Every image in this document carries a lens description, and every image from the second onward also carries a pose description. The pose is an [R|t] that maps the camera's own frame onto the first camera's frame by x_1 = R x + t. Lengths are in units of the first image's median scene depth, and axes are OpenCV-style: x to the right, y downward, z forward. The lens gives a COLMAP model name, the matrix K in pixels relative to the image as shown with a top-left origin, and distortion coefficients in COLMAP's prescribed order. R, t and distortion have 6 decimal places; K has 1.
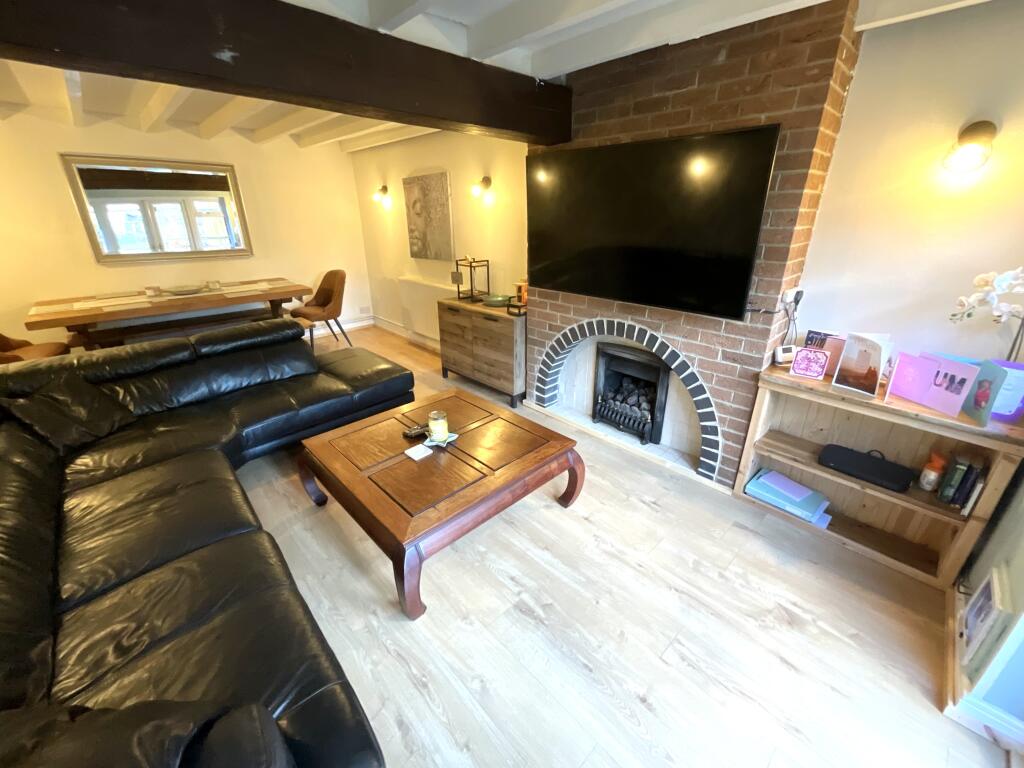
lens RADIAL K [[417.8, 0, 512.0], [0, 417.8, 384.0], [0, 0, 1]] dist [-0.001416, -0.000127]
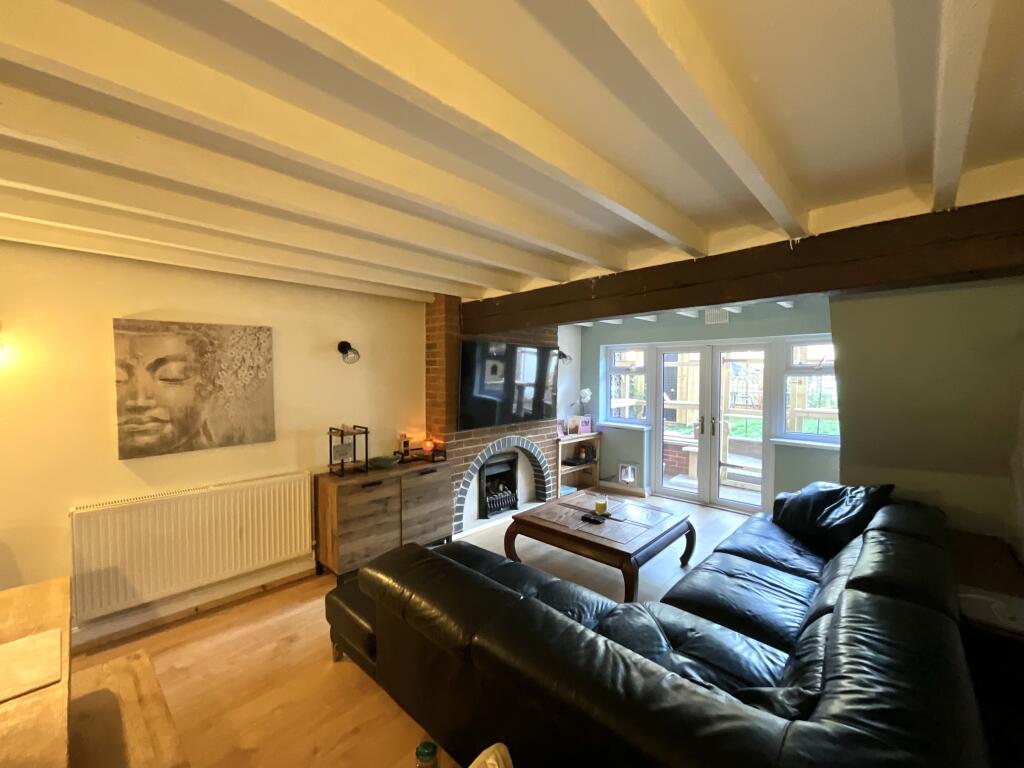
lens RADIAL K [[417.8, 0, 512.0], [0, 417.8, 384.0], [0, 0, 1]] dist [-0.001416, -0.000127]
pose [[-0.059543, -0.022413, 0.997974, -1.062141], [0.377914, 0.924827, 0.043318, -0.315360], [-0.923924, 0.379728, -0.046596, 0.752225]]
